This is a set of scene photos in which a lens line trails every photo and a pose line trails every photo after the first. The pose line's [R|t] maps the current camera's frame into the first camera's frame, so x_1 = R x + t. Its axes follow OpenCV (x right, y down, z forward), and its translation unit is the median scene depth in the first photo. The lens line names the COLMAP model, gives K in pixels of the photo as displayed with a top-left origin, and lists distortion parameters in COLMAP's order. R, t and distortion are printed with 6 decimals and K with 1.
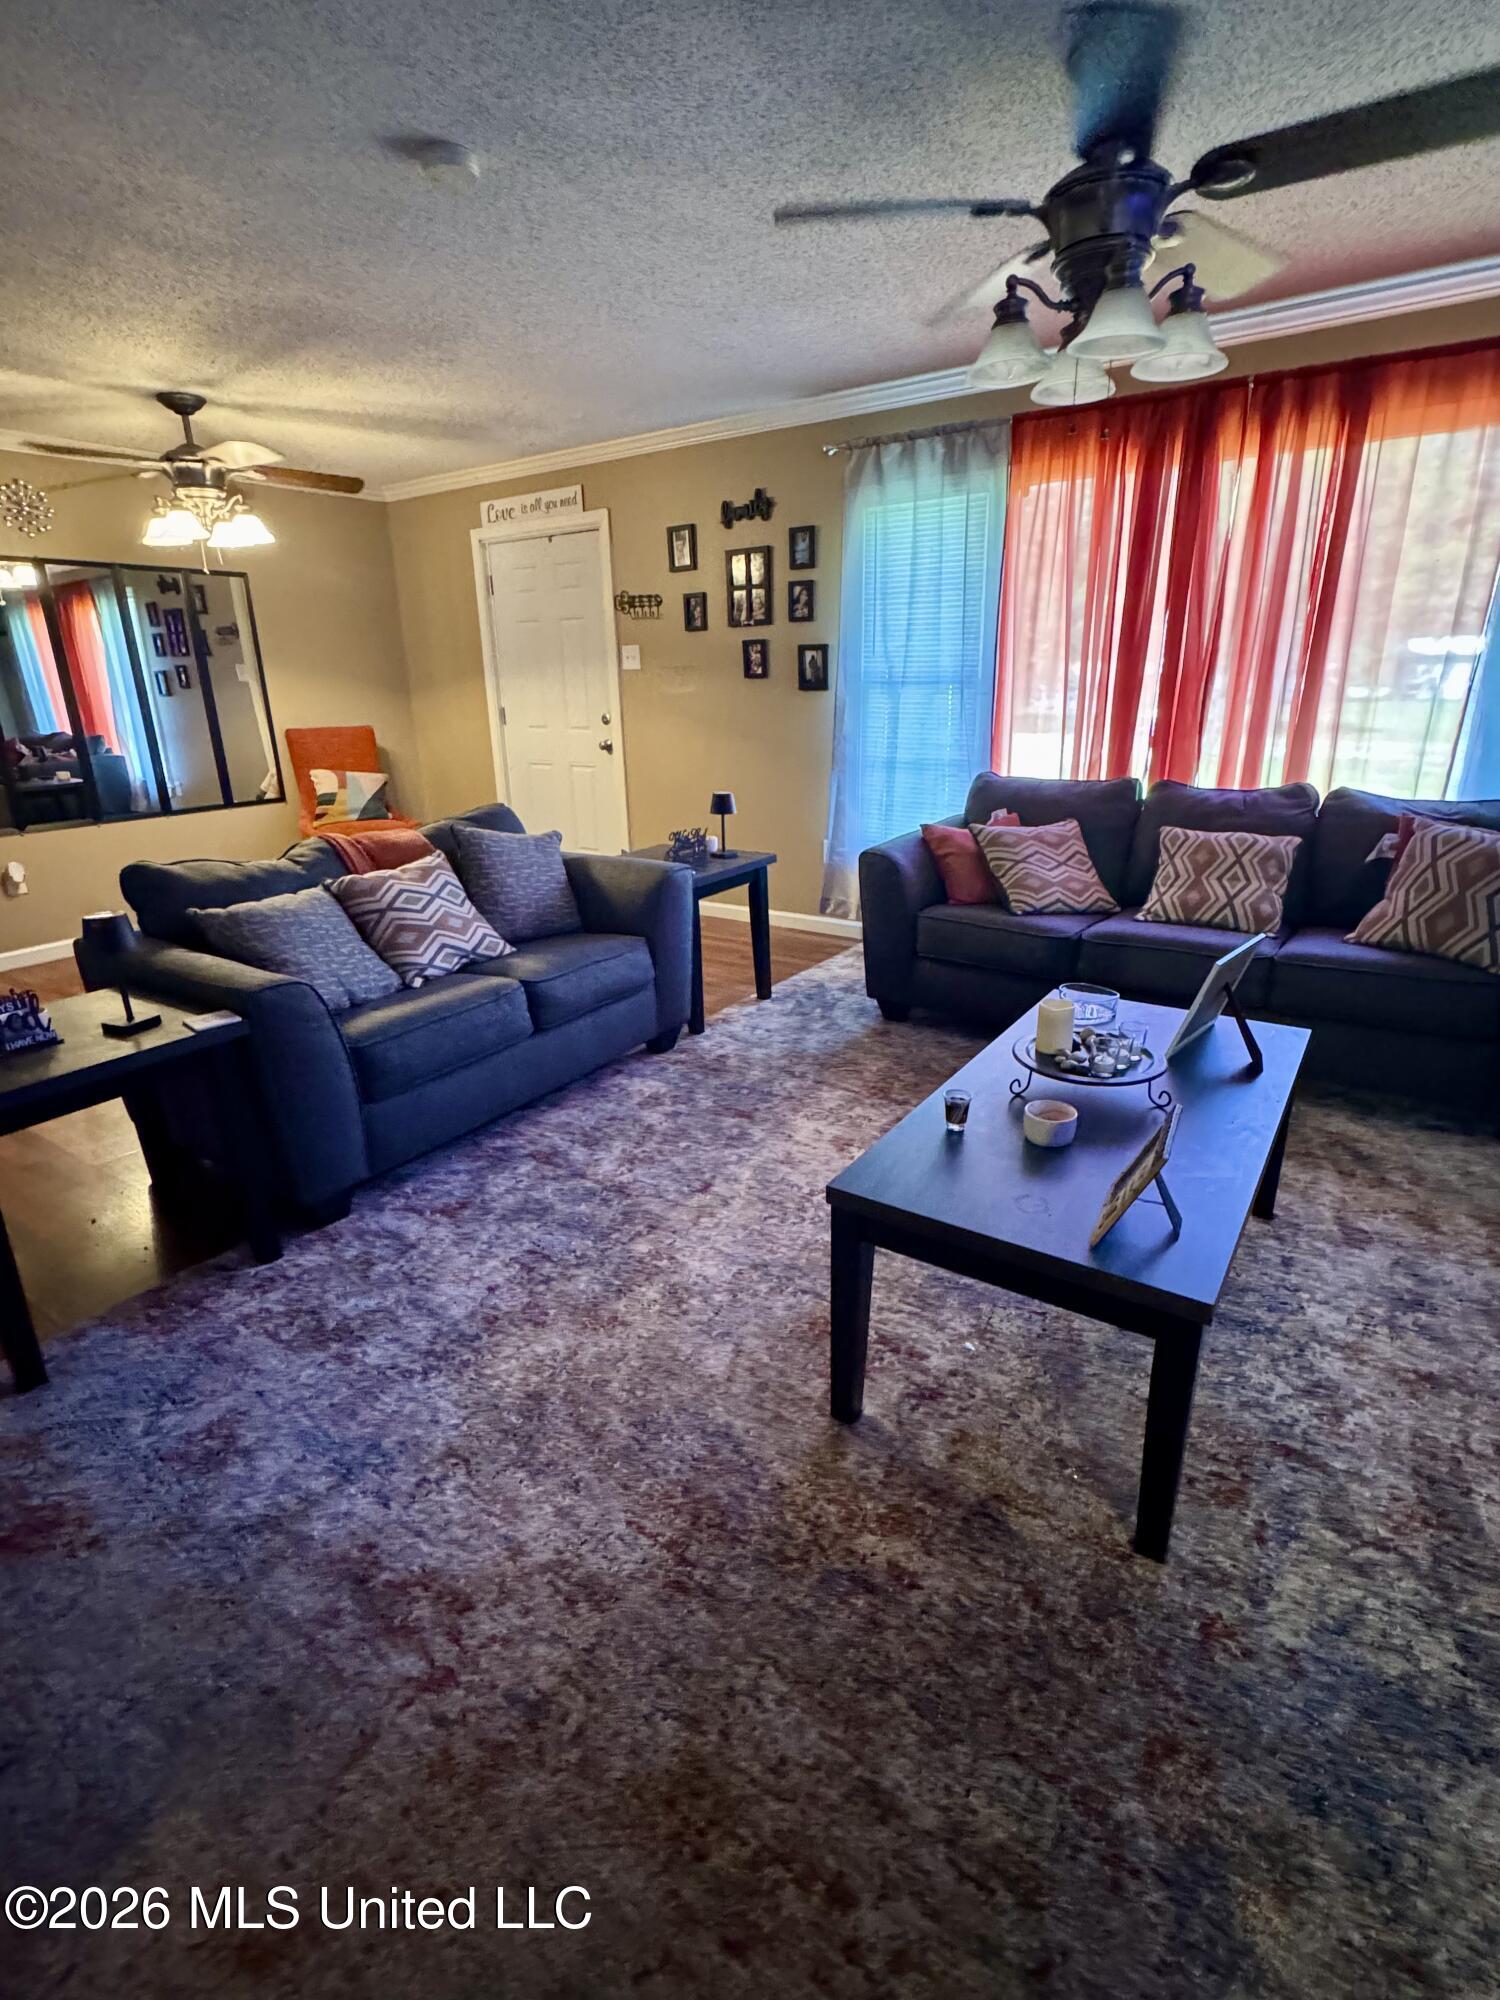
lens RADIAL K [[966.4, 0, 750.0], [0, 966.4, 1000.0], [0, 0, 1]] dist [-0.000667, 0.000296]
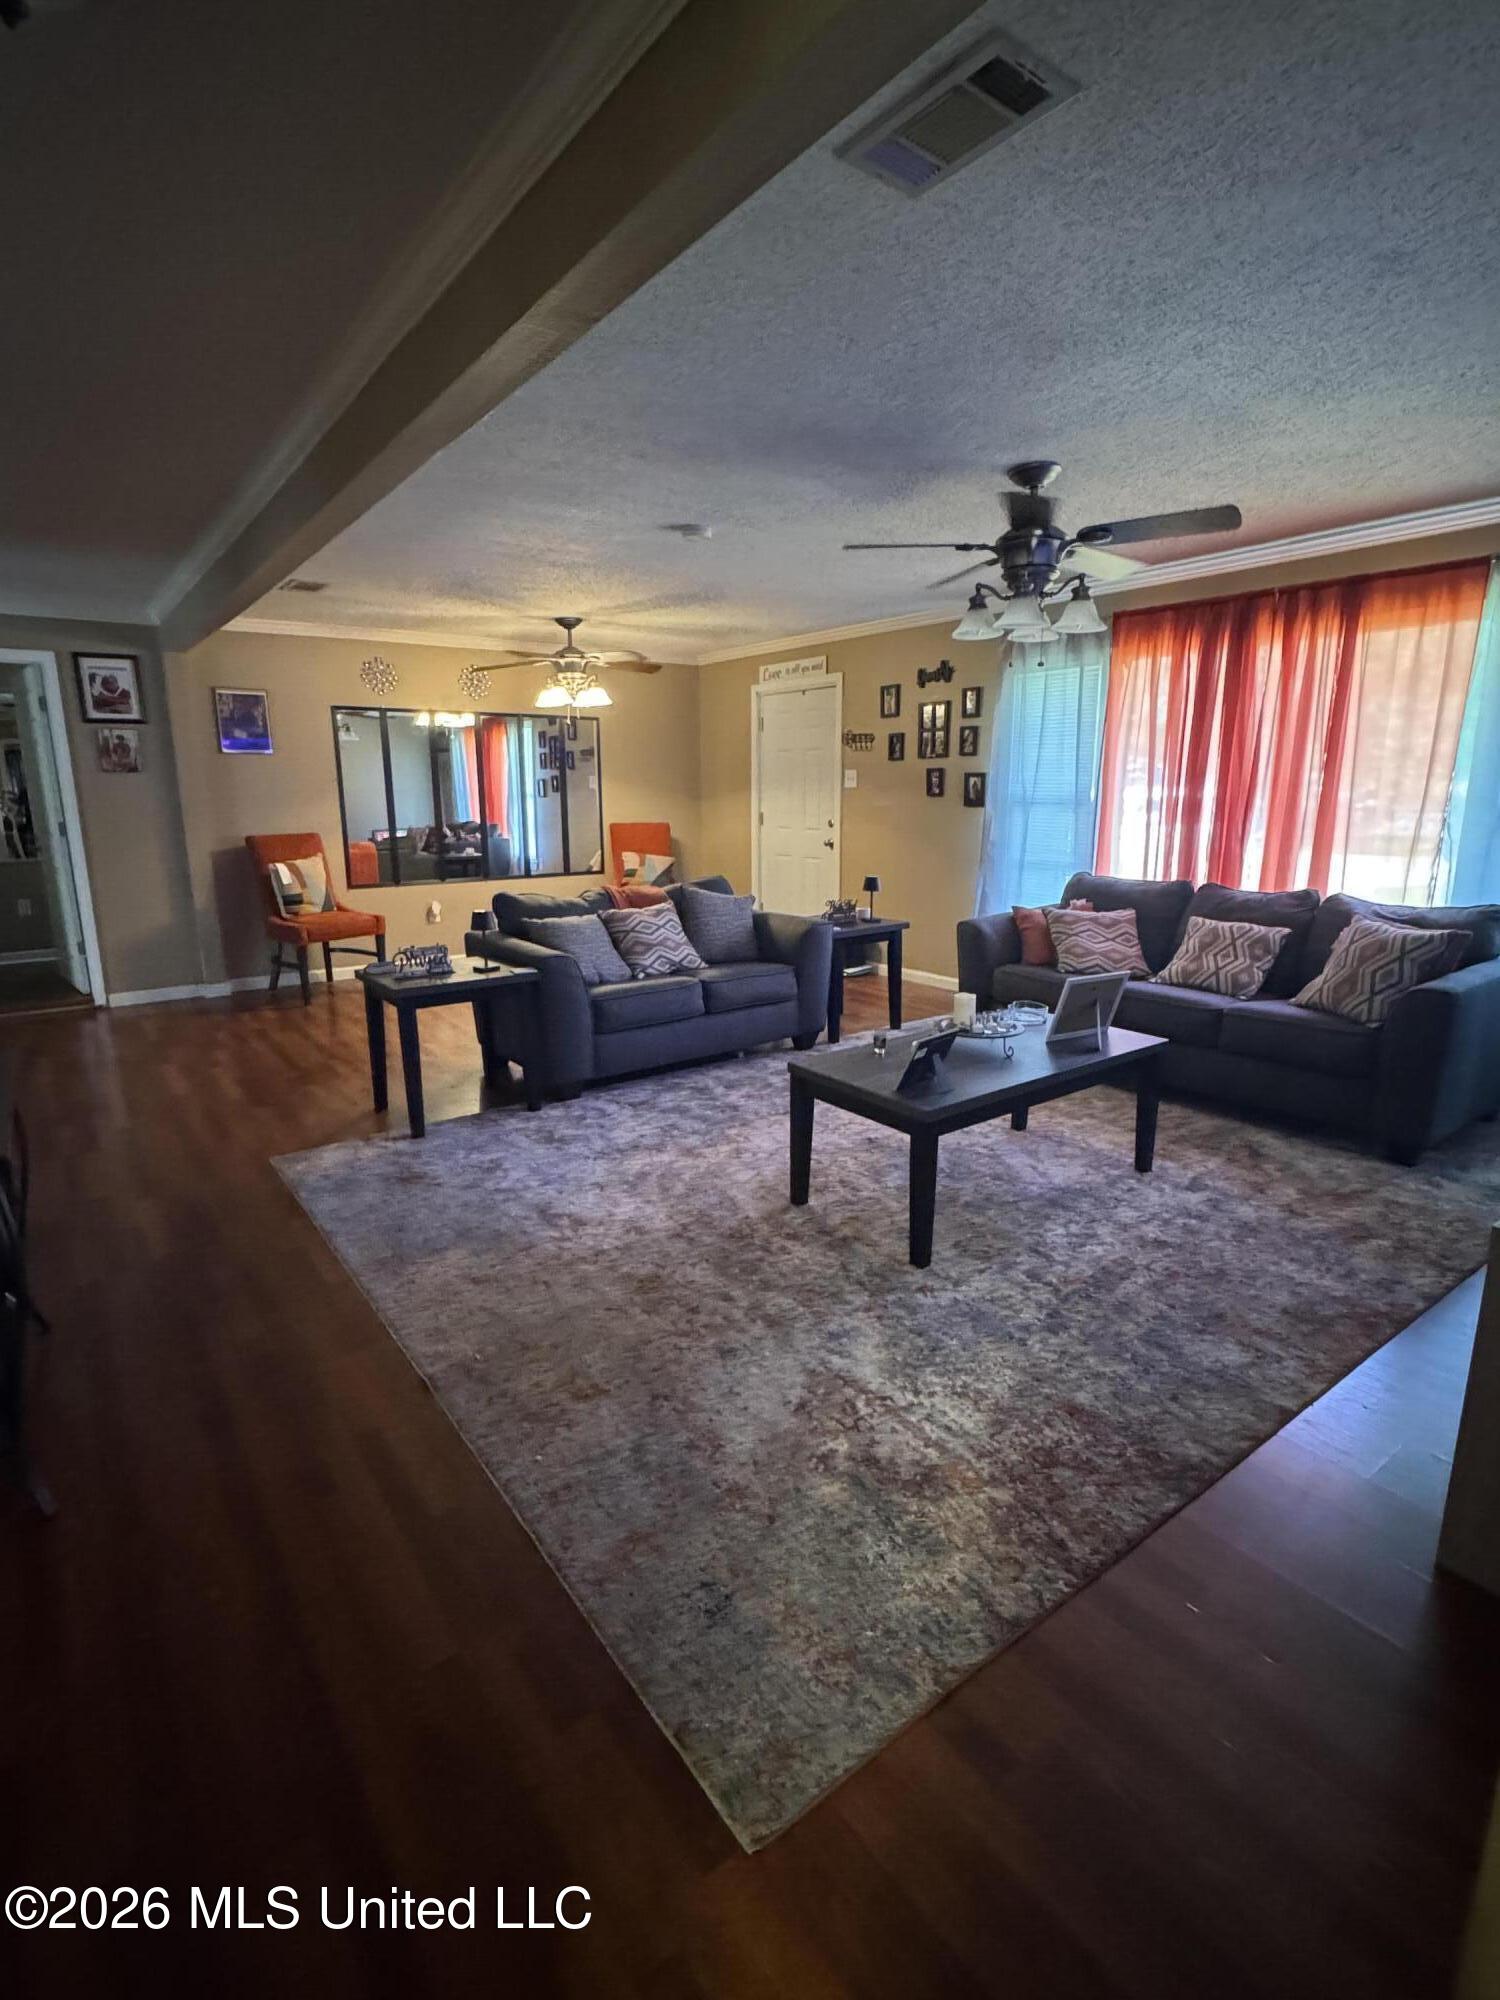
lens RADIAL K [[966.4, 0, 750.0], [0, 966.4, 1000.0], [0, 0, 1]] dist [-0.000667, 0.000296]
pose [[0.947152, 0.087649, -0.308577, 0.291560], [-0.118916, 0.989346, -0.083986, 0.118927], [0.297928, 0.116243, 0.947484, -0.421358]]
